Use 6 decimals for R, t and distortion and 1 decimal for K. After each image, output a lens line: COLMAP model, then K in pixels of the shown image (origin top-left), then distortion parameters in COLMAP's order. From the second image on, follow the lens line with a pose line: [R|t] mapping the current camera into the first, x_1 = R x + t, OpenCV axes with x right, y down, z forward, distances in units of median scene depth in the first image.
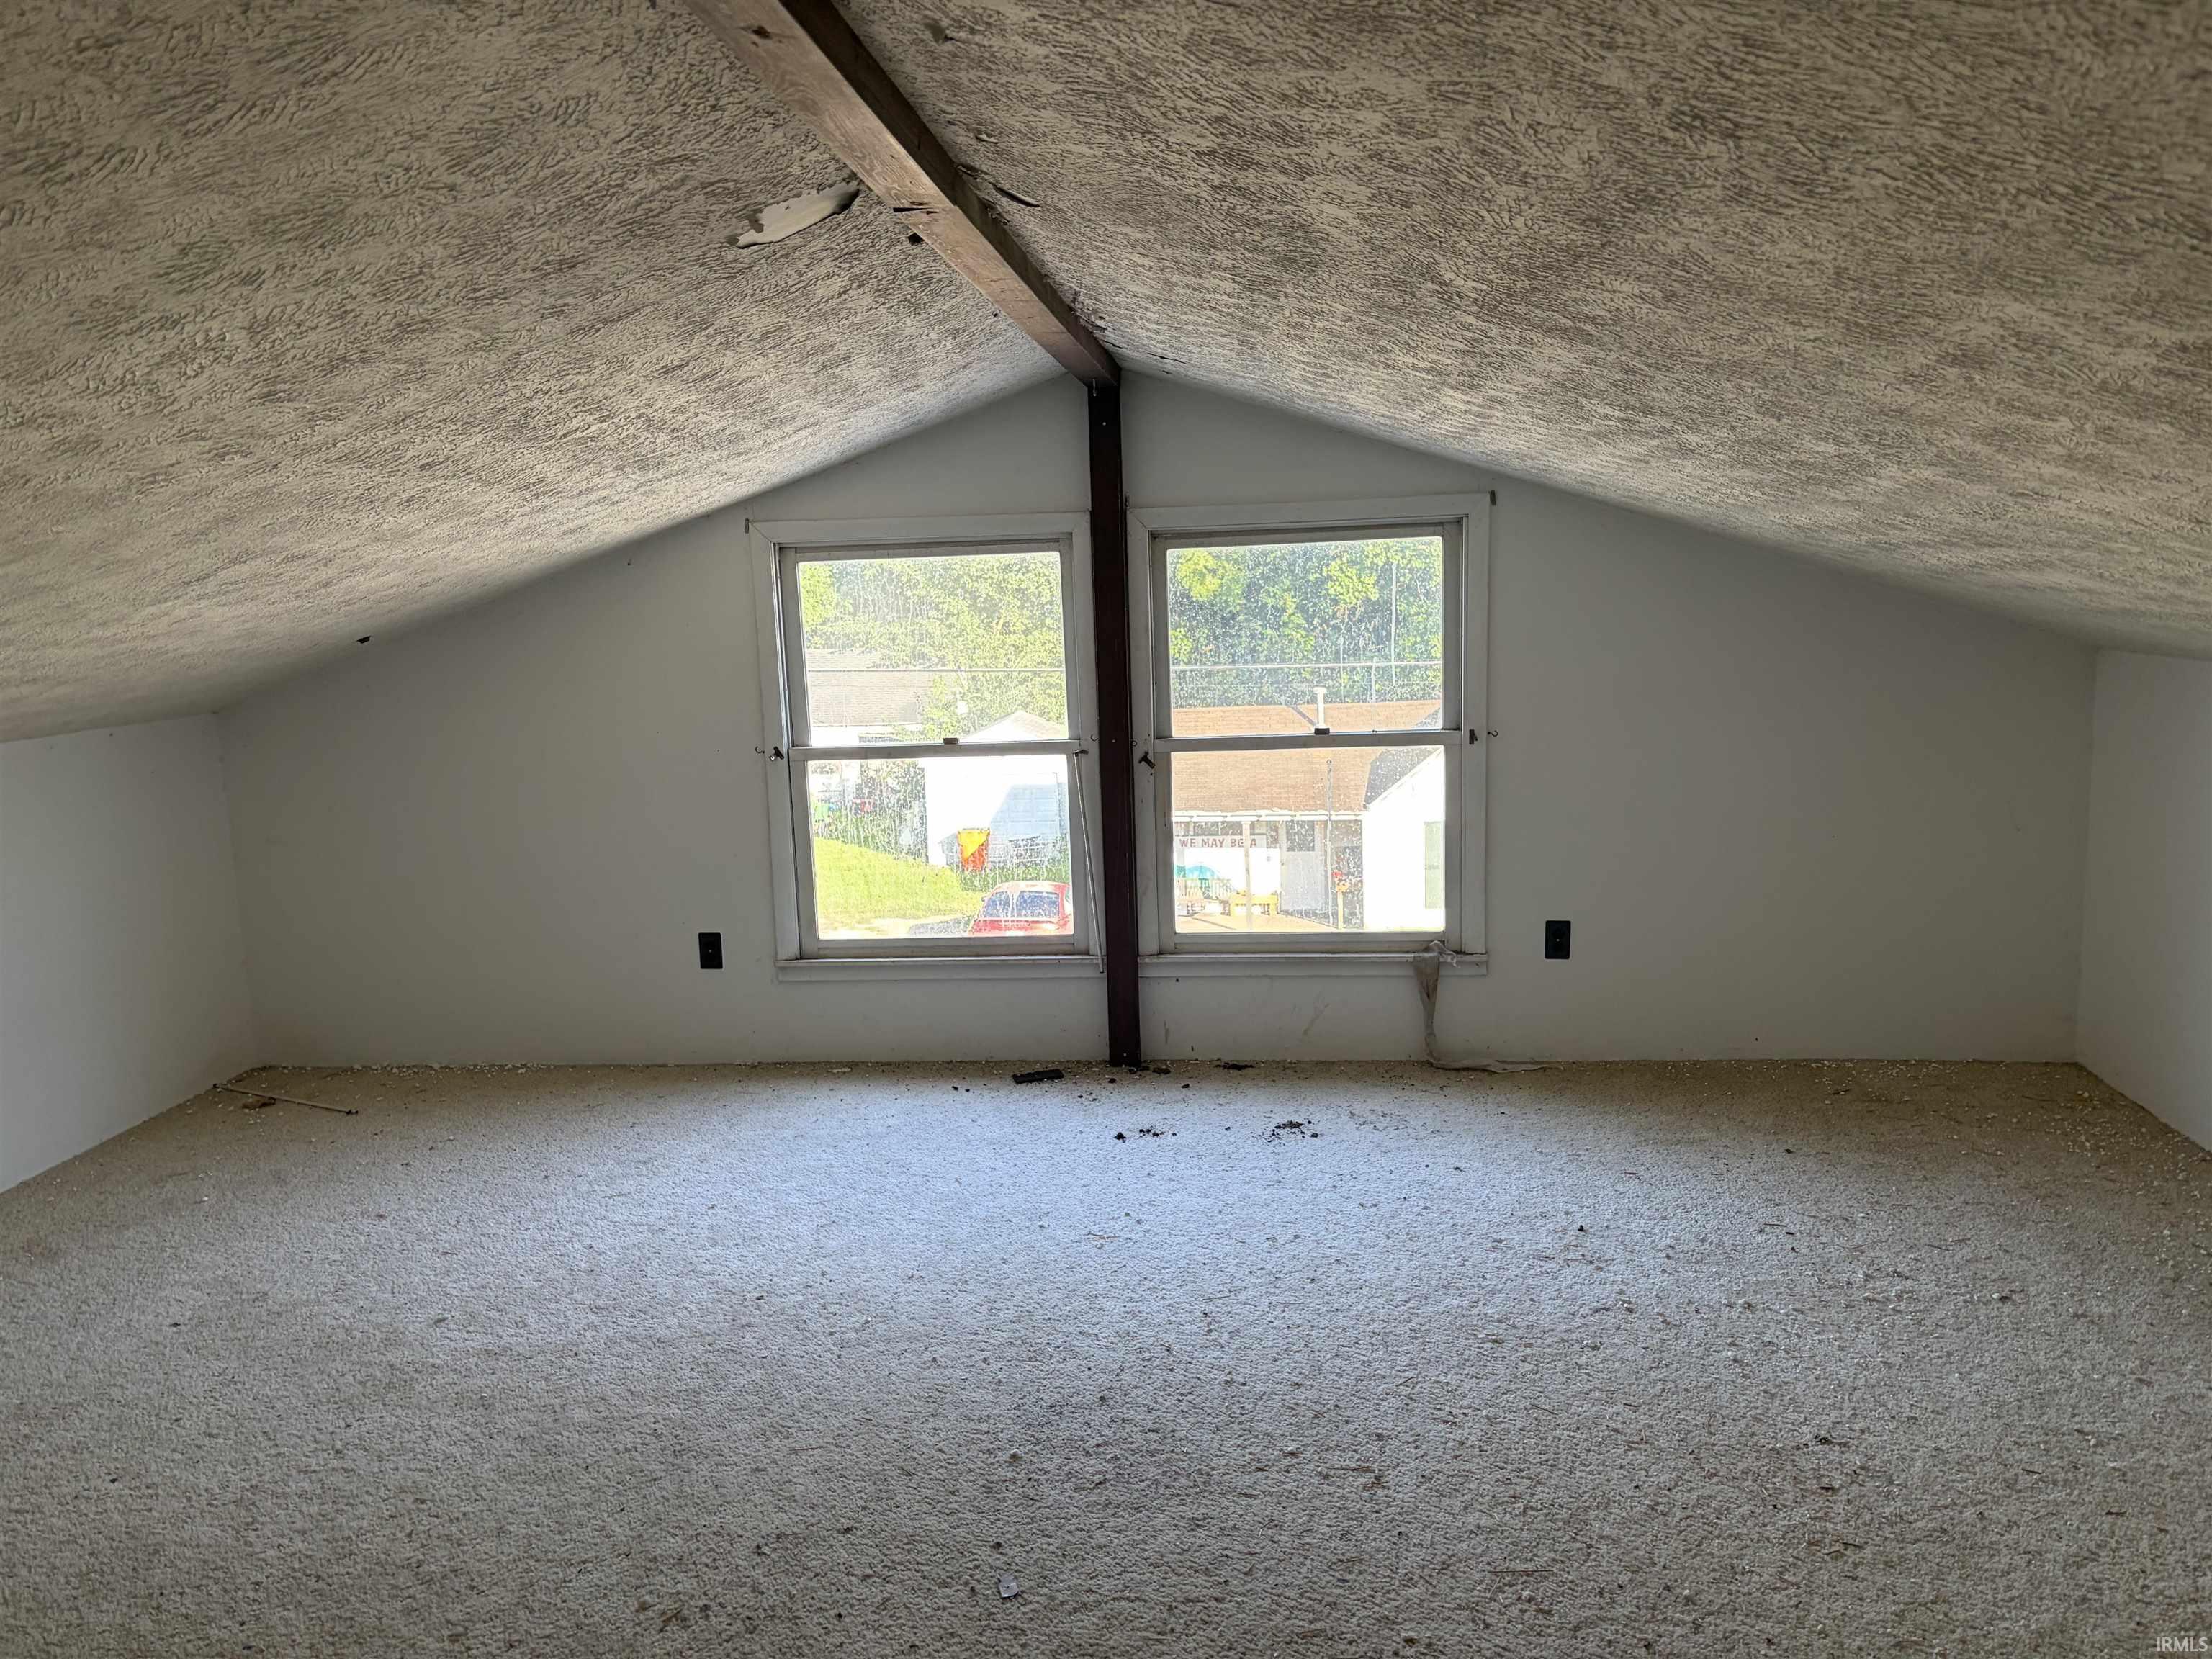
lens RADIAL K [[1670.5, 0, 1109.0], [0, 1670.5, 841.0], [0, 0, 1]] dist [0.042974, -0.047355]
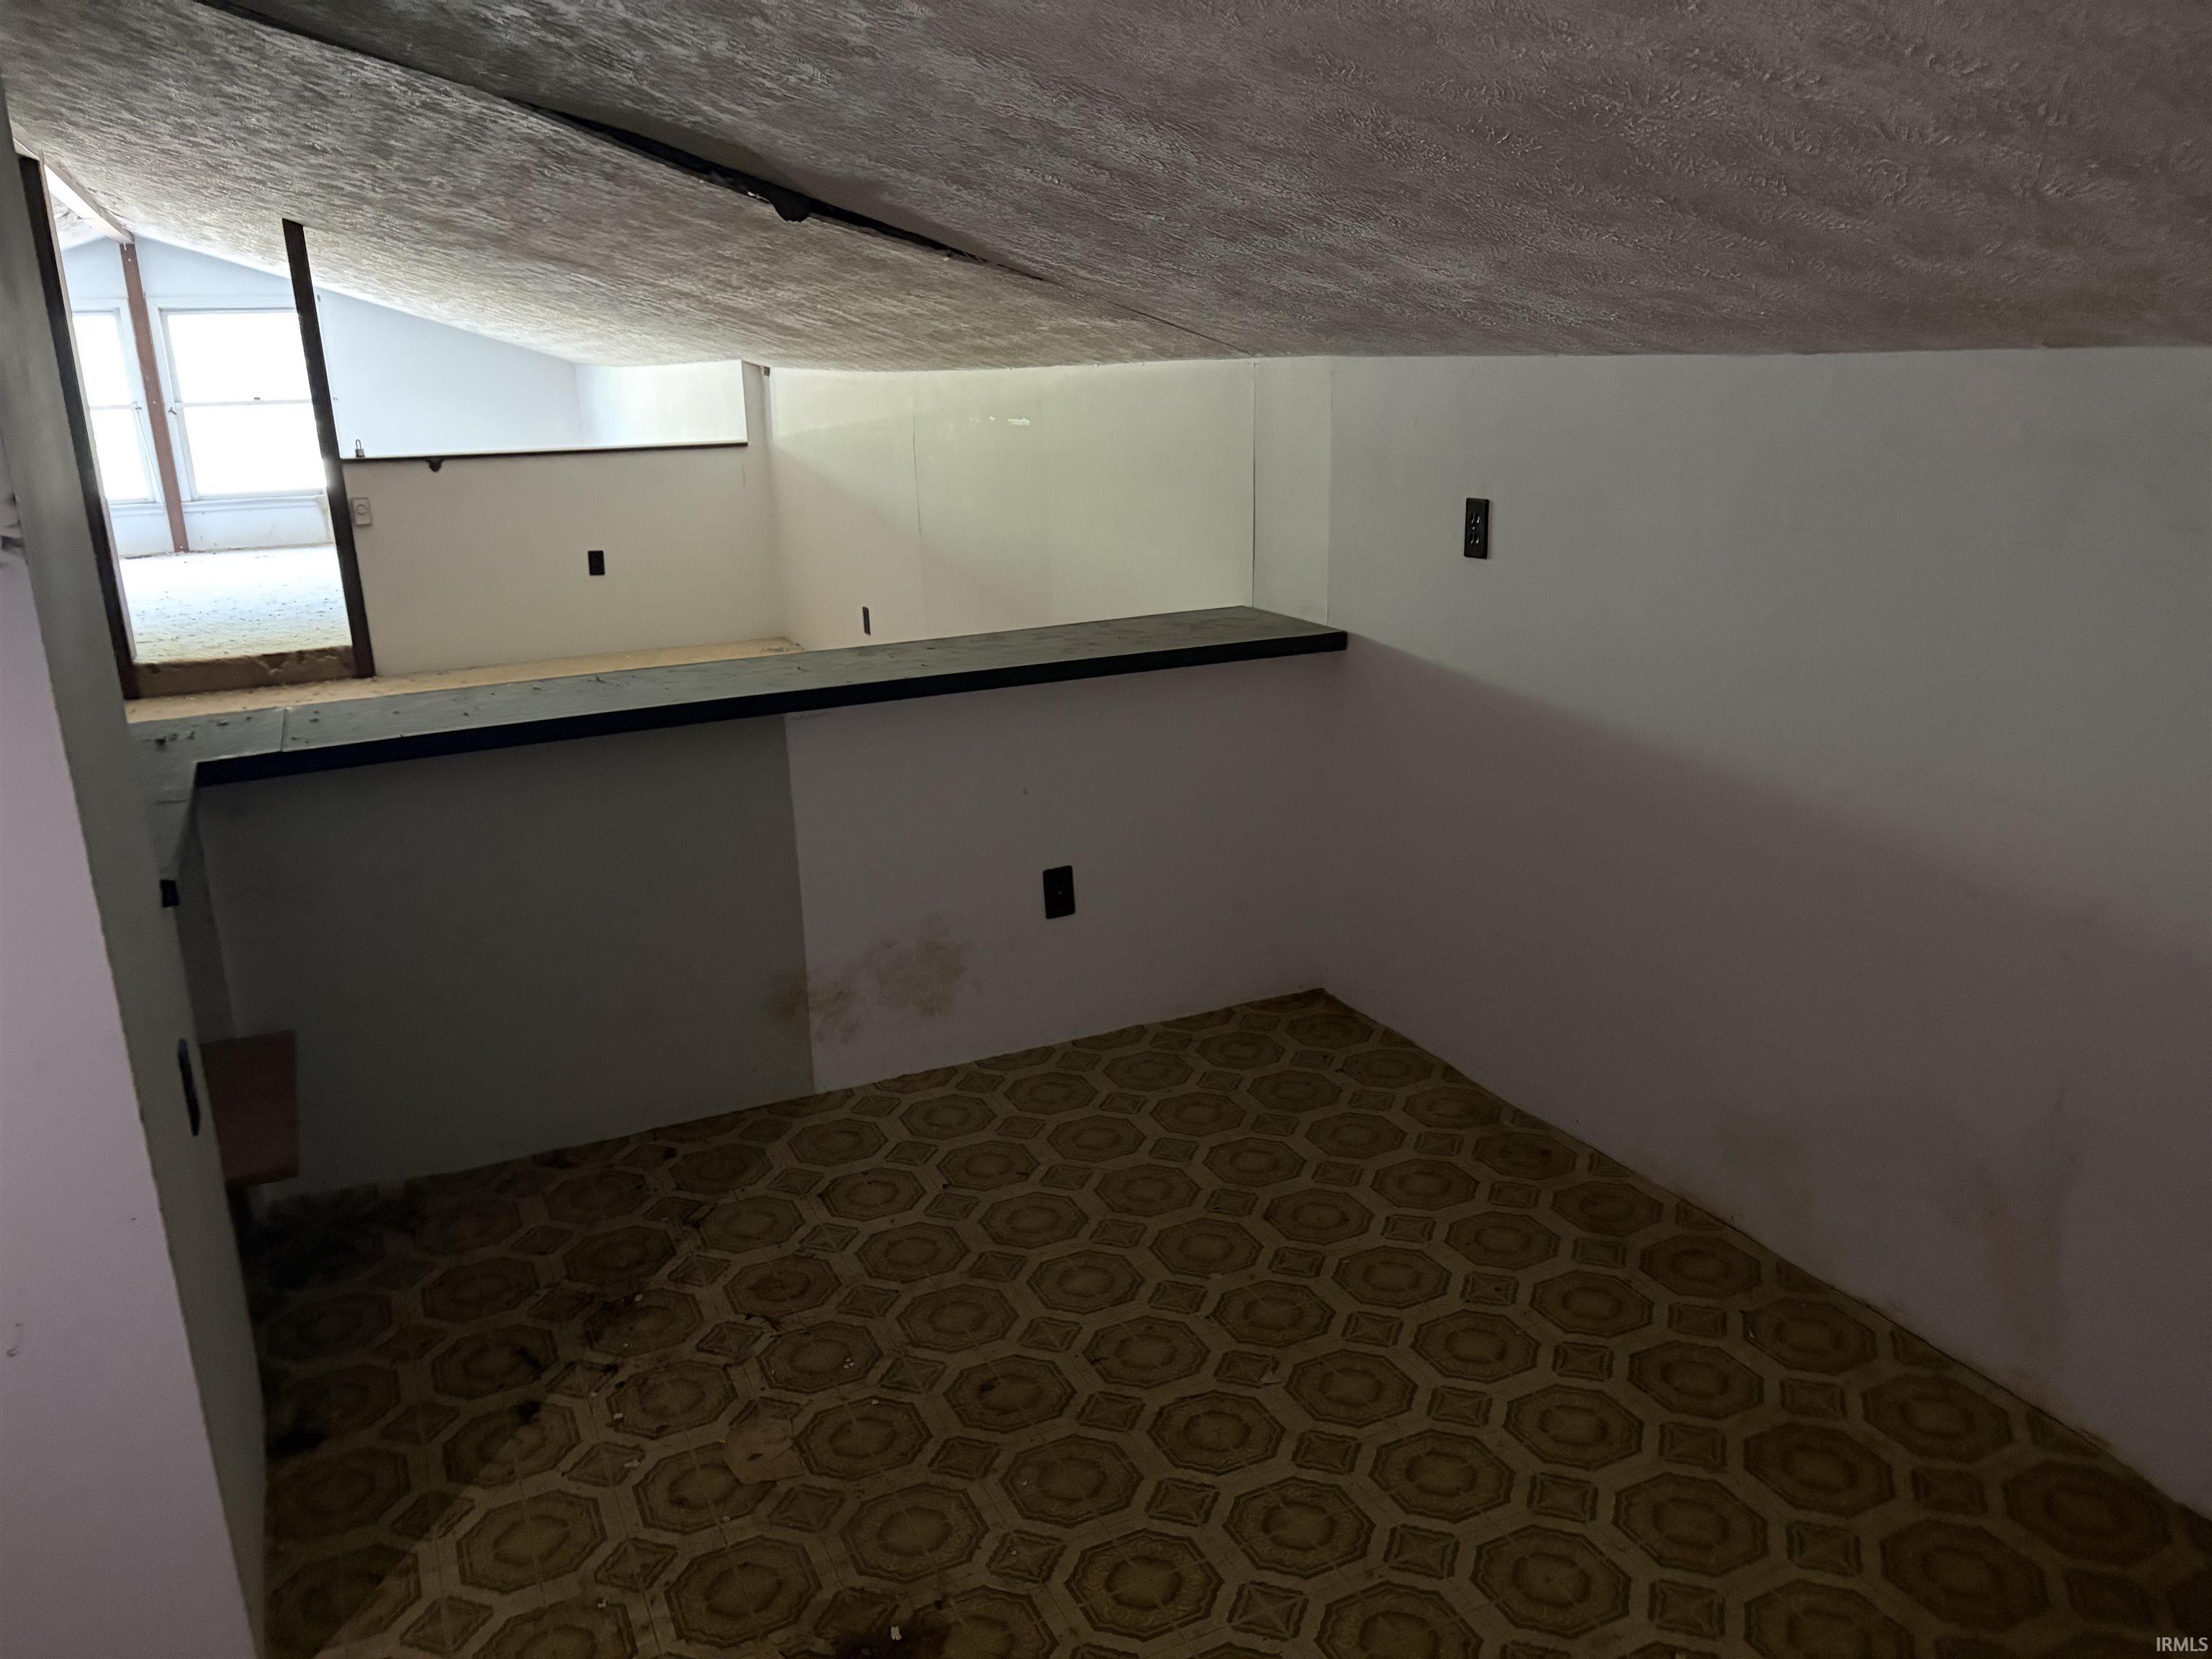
lens RADIAL K [[1670.5, 0, 1120.8], [0, 1670.5, 821.1], [0, 0, 1]] dist [0.042974, -0.047355]
pose [[0.851265, -0.136839, 0.506579, -0.119729], [0.081687, 0.988187, 0.129665, 0.317379], [-0.518339, -0.068999, 0.852387, -1.698640]]
